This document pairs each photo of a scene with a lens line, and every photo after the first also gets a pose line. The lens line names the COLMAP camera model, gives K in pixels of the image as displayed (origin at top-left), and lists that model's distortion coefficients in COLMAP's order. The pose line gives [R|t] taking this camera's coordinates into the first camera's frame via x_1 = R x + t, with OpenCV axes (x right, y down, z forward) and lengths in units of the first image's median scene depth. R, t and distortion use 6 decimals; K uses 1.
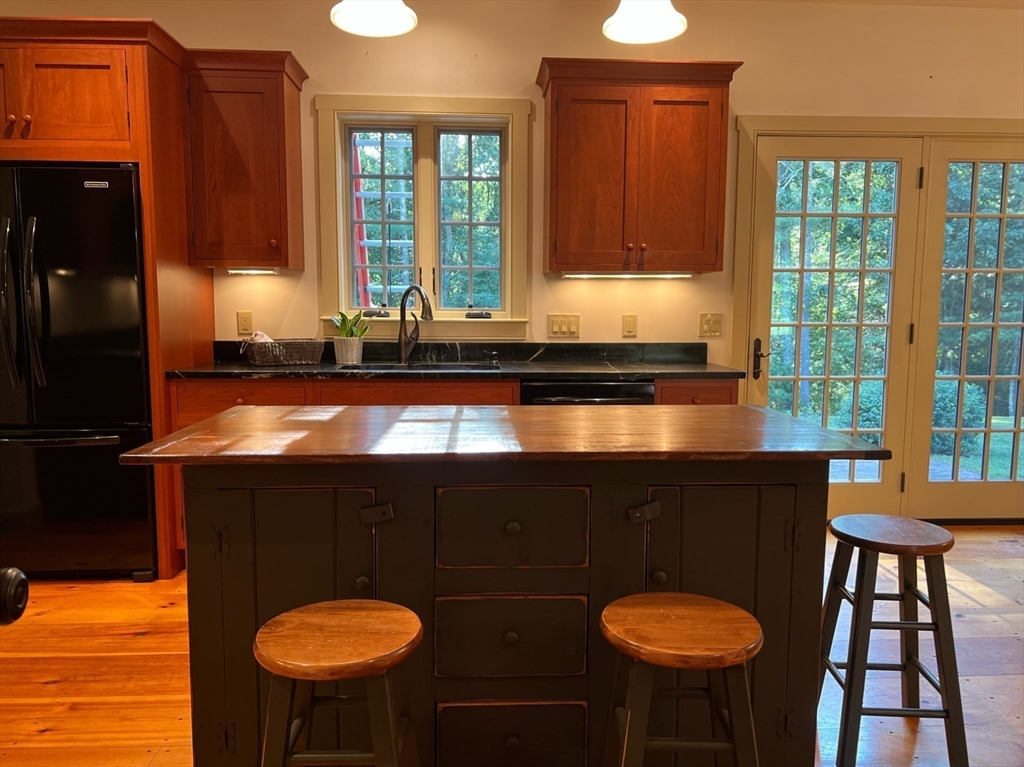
lens RADIAL K [[768.7, 0, 518.2], [0, 768.7, 378.1], [0, 0, 1]] dist [0.057790, -0.079954]
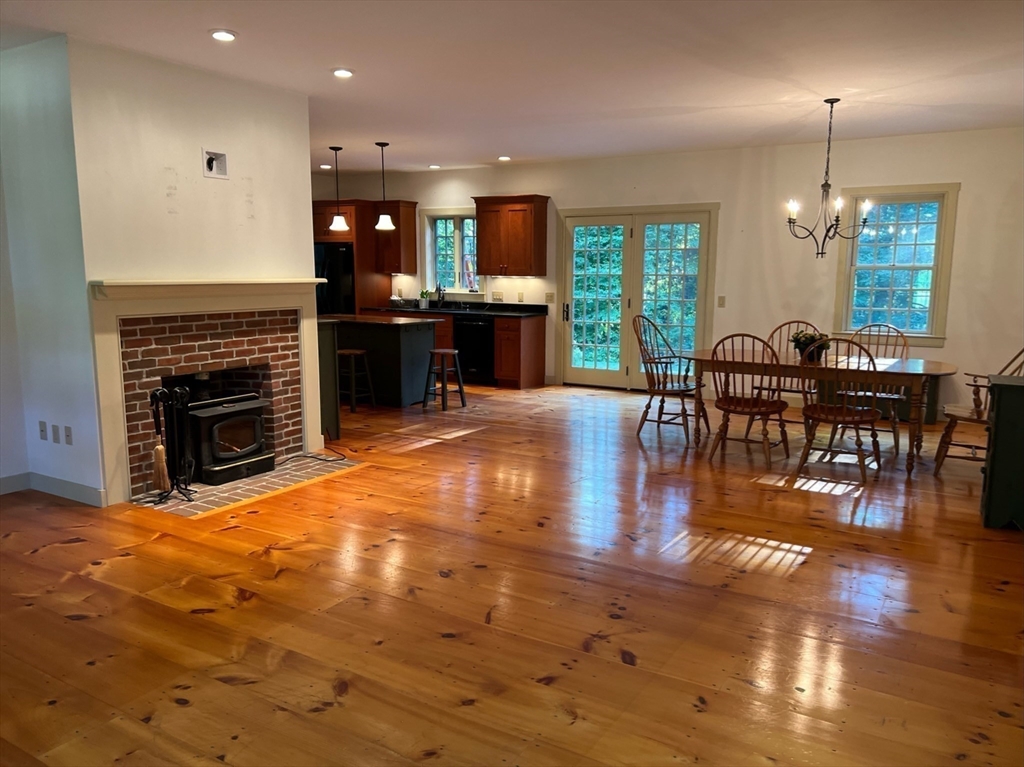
lens RADIAL K [[768.7, 0, 518.2], [0, 768.7, 378.1], [0, 0, 1]] dist [0.057790, -0.079954]
pose [[0.826538, 0.083366, -0.556673, 1.525336], [-0.062258, 0.996443, 0.056786, 0.050128], [0.559427, -0.012279, 0.828788, -1.029141]]
